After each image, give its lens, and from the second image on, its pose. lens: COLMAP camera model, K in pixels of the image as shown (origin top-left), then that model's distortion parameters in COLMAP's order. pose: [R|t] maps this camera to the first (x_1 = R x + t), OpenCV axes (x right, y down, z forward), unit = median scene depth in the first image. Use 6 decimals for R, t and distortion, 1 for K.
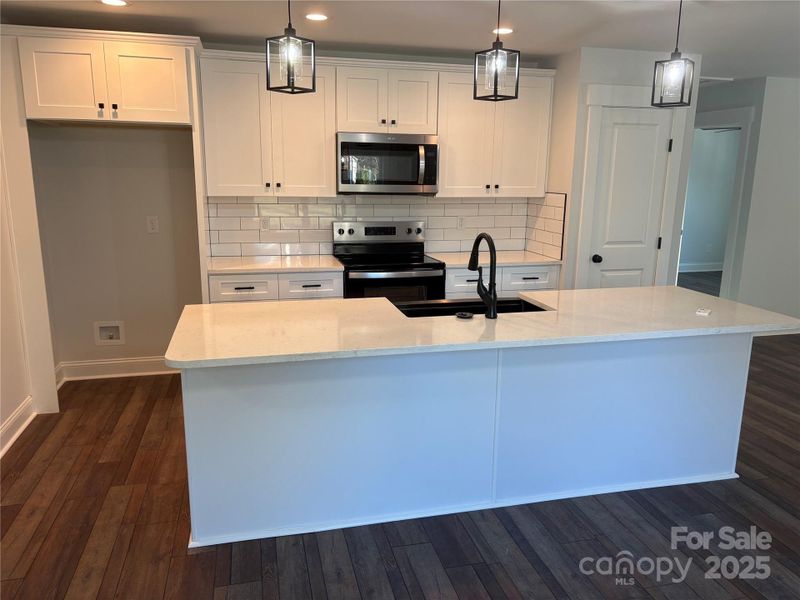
lens RADIAL K [[613.1, 0, 404.7], [0, 613.1, 299.7], [0, 0, 1]] dist [0.039129, -0.002591]
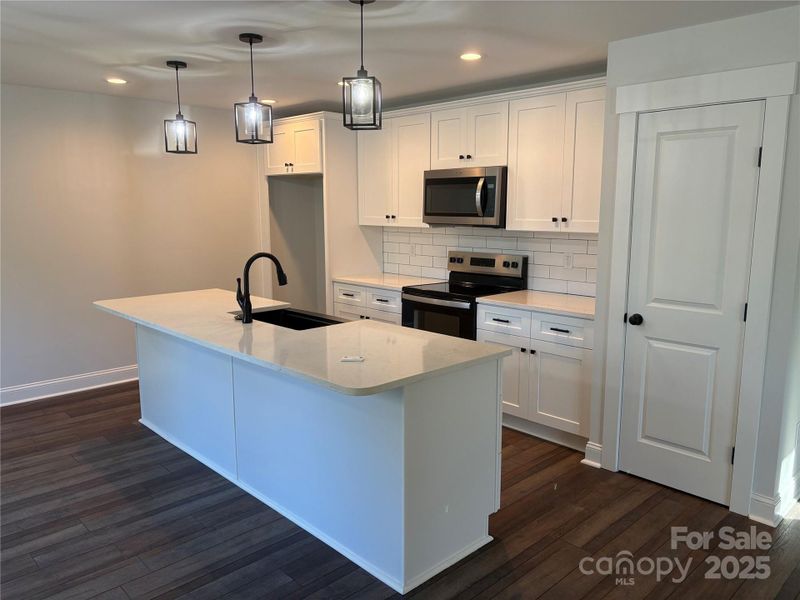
lens RADIAL K [[613.1, 0, 404.7], [0, 613.1, 299.7], [0, 0, 1]] dist [0.039129, -0.002591]
pose [[0.488425, 0.119822, -0.864340, 0.847132], [-0.178114, 0.983363, 0.035672, -0.070448], [0.854235, 0.136528, 0.501641, 0.424935]]
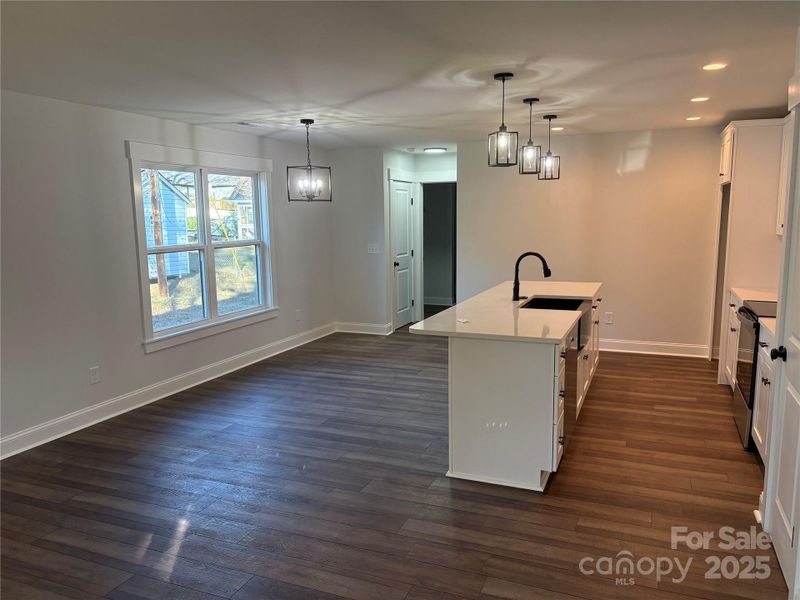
lens RADIAL K [[613.1, 0, 404.7], [0, 613.1, 299.7], [0, 0, 1]] dist [0.039129, -0.002591]
pose [[-0.601901, 0.109666, -0.791005, 1.116734], [-0.164852, 0.952127, 0.257446, -0.259232], [0.781370, 0.285355, -0.555007, 1.223425]]
